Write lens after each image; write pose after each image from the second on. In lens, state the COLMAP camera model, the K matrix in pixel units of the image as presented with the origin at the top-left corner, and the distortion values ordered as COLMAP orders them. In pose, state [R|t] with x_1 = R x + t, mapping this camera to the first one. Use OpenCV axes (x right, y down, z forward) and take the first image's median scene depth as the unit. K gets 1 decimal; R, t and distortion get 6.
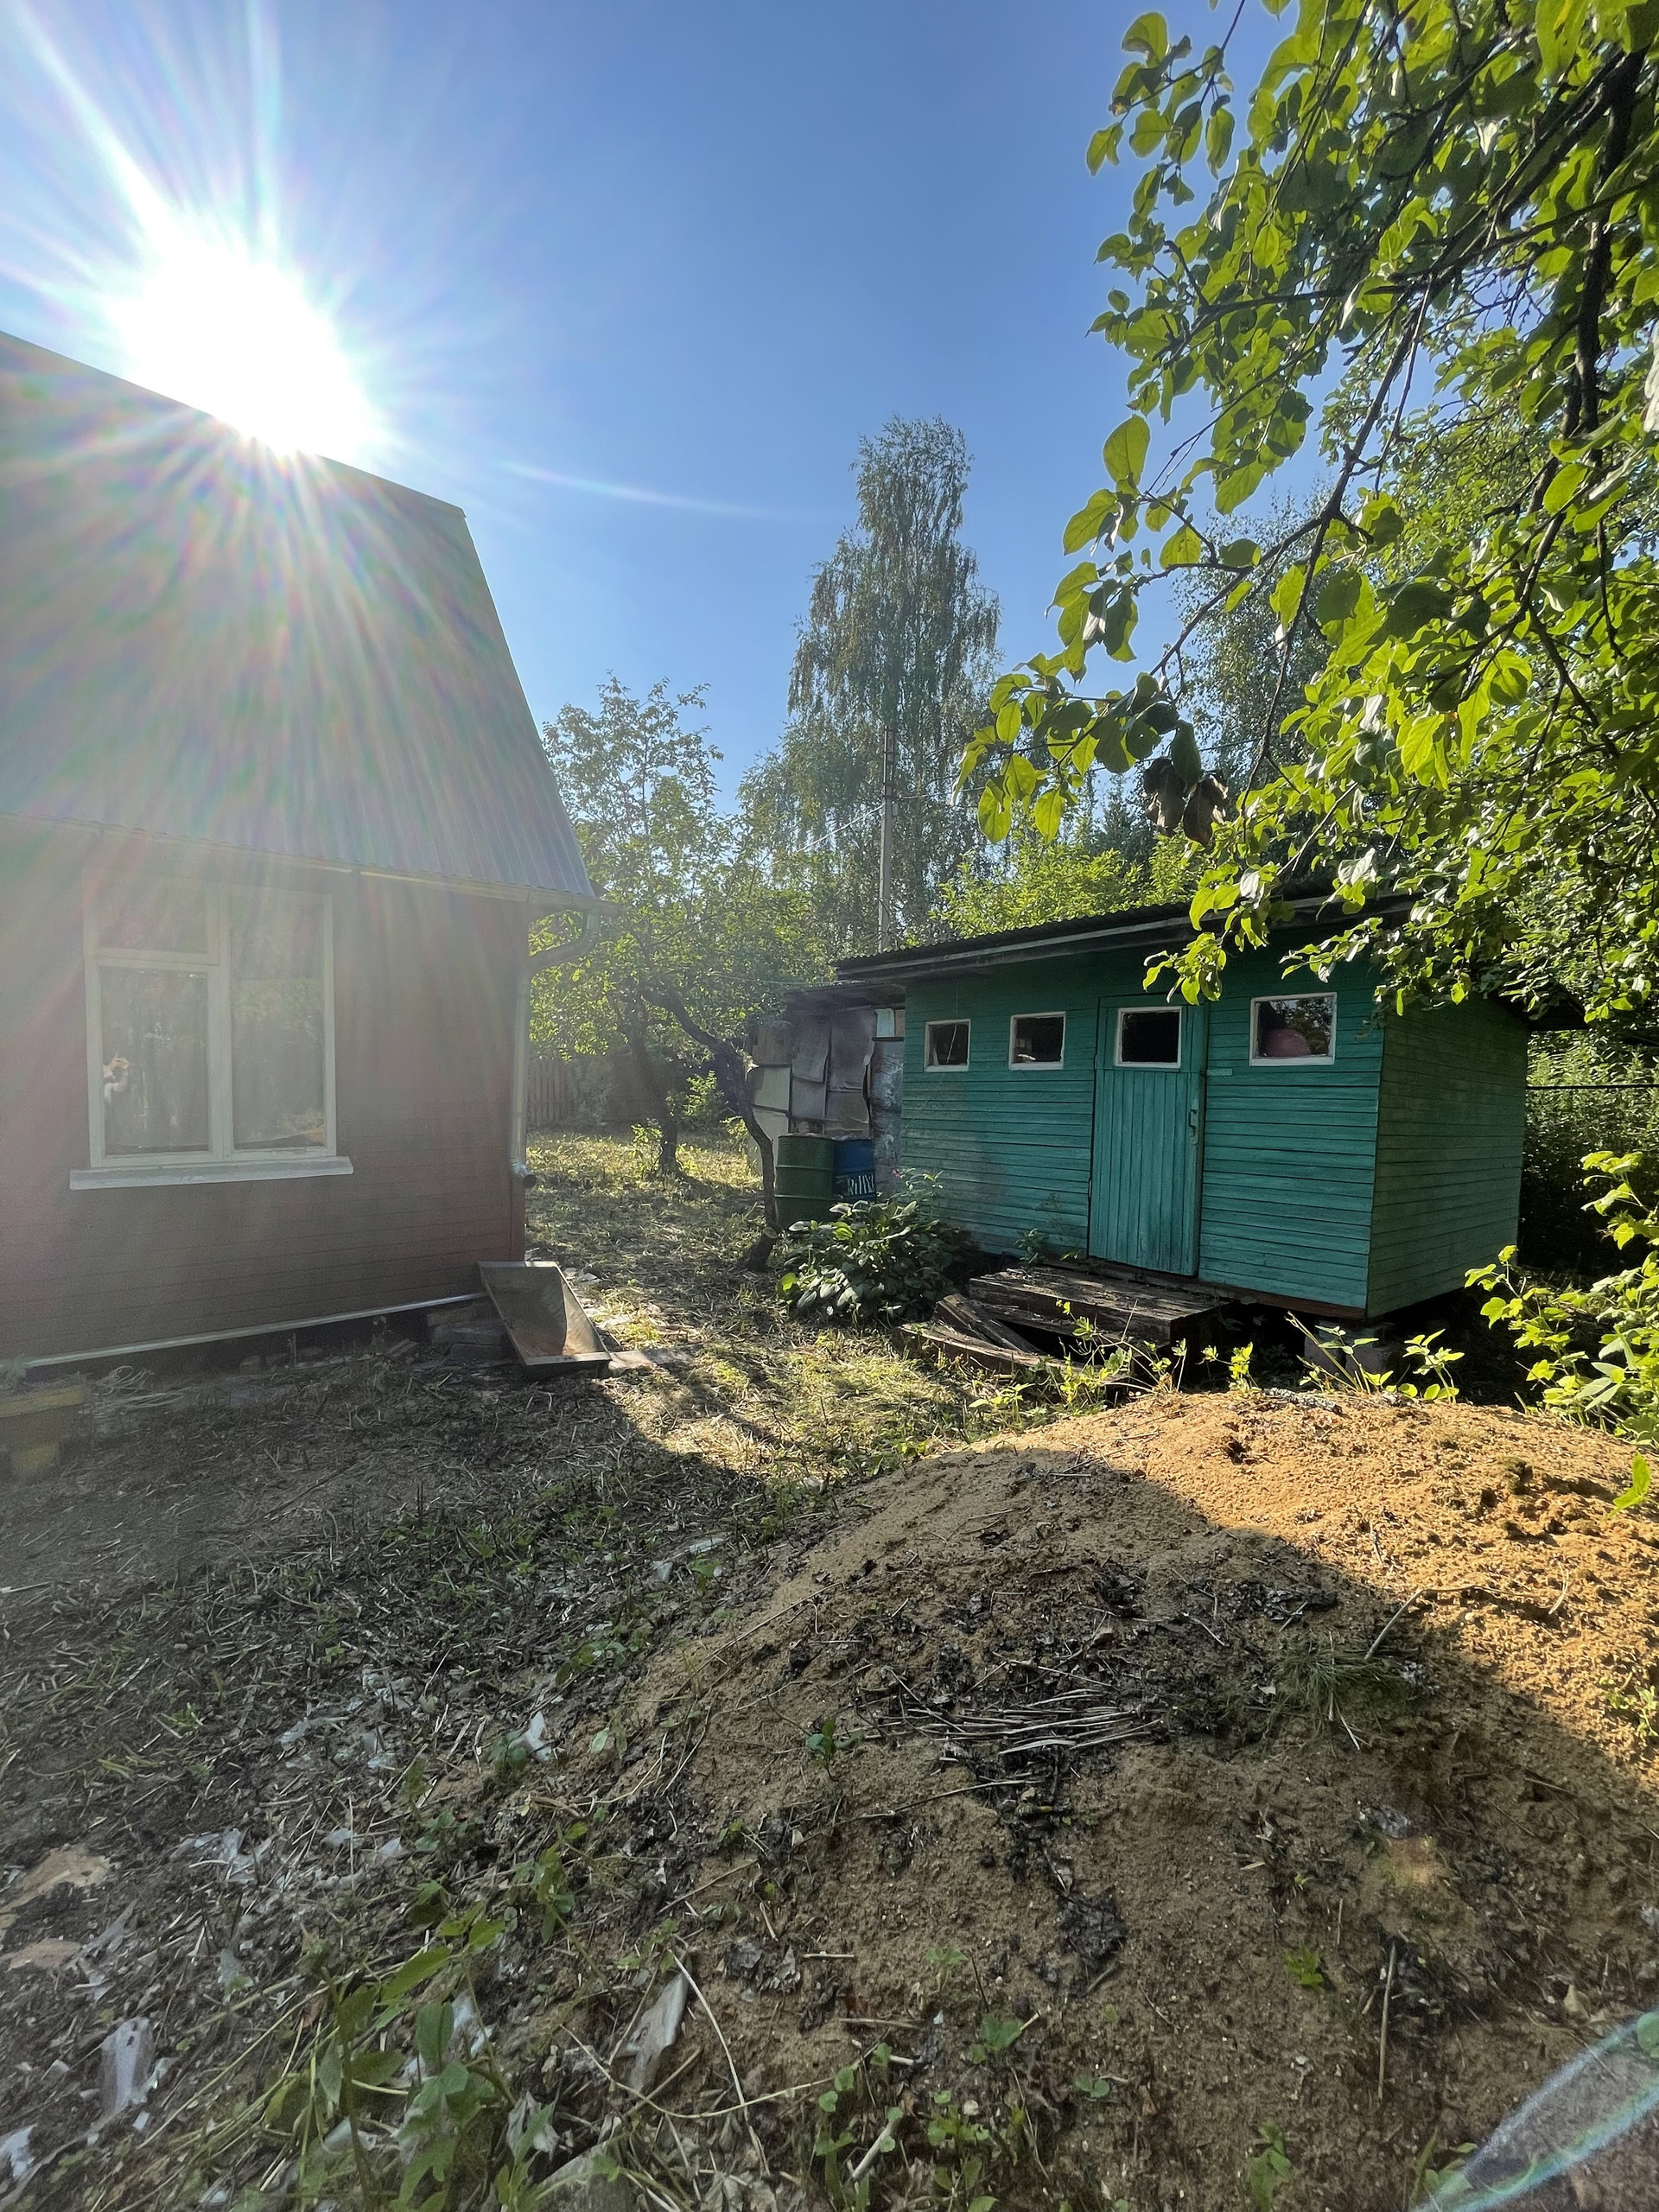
lens RADIAL K [[904.6, 0, 828.6], [0, 904.6, 1107.7], [0, 0, 1]] dist [0.001142, -0.000553]
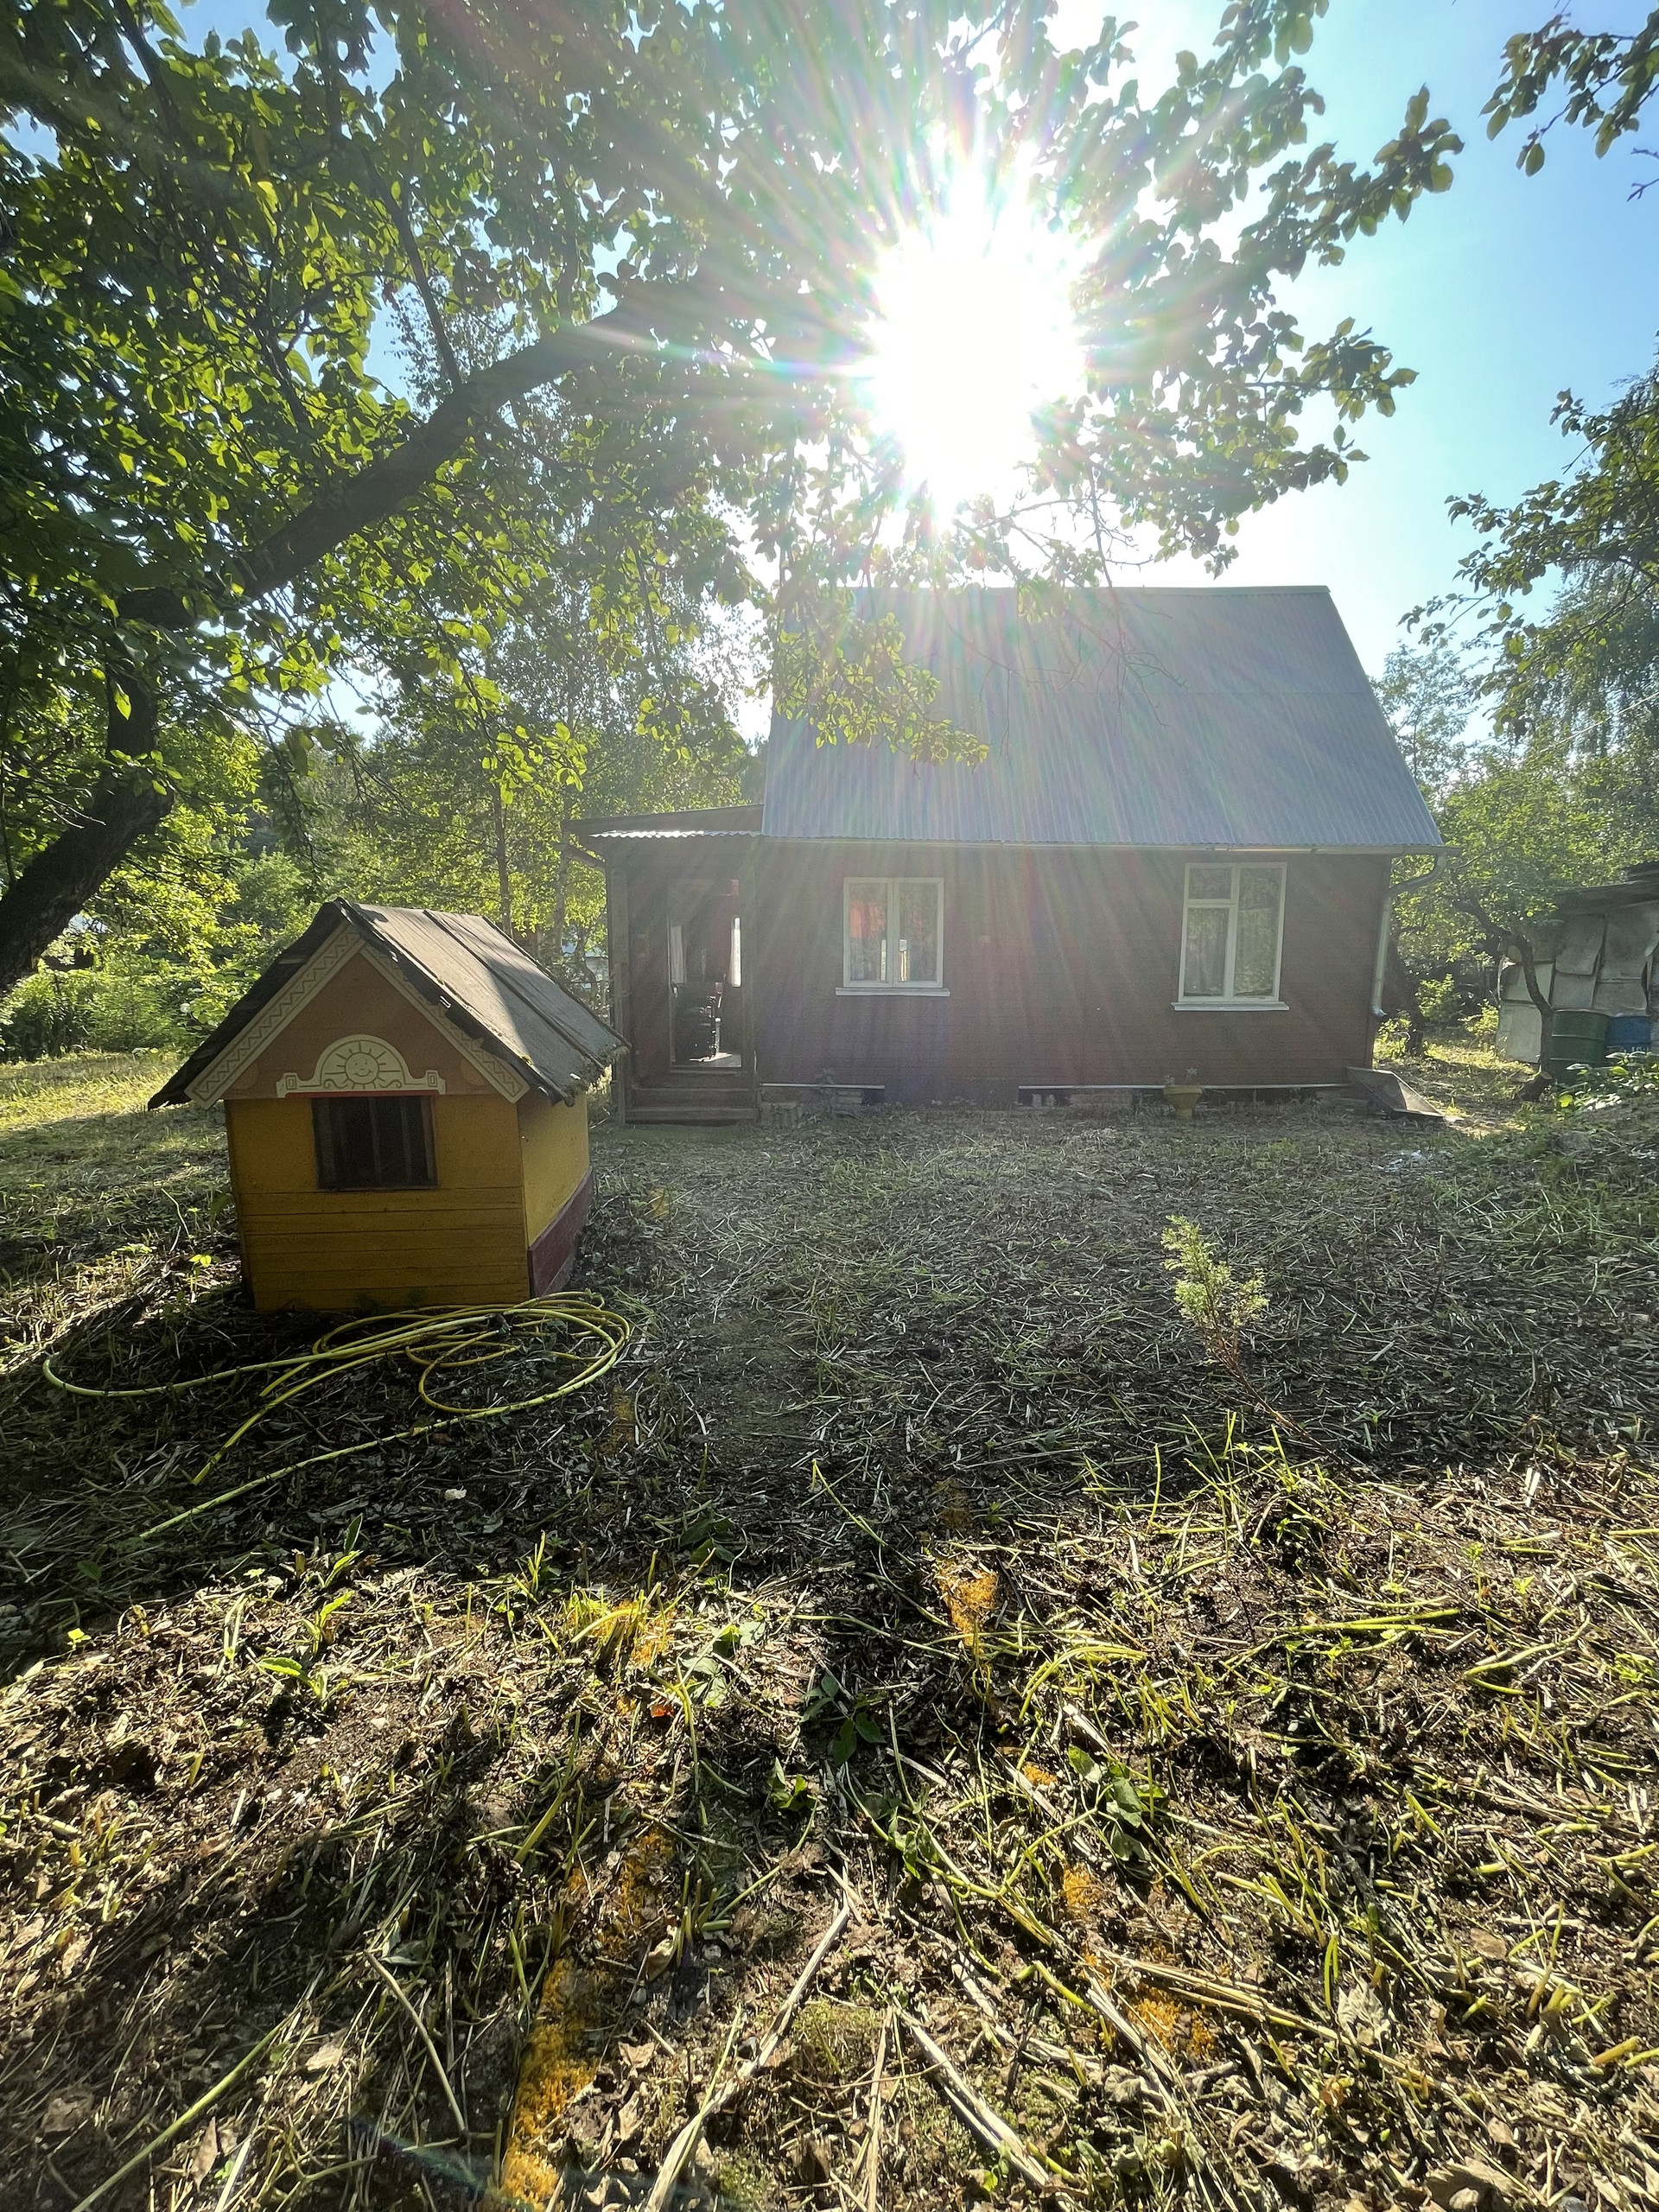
lens RADIAL K [[904.6, 0, 832.2], [0, 904.6, 1104.2], [0, 0, 1]] dist [0.001142, -0.000553]
pose [[0.777632, 0.066892, -0.625151, -0.028508], [-0.016621, 0.996164, 0.085917, 0.051503], [0.628500, -0.056421, 0.775761, -0.460512]]
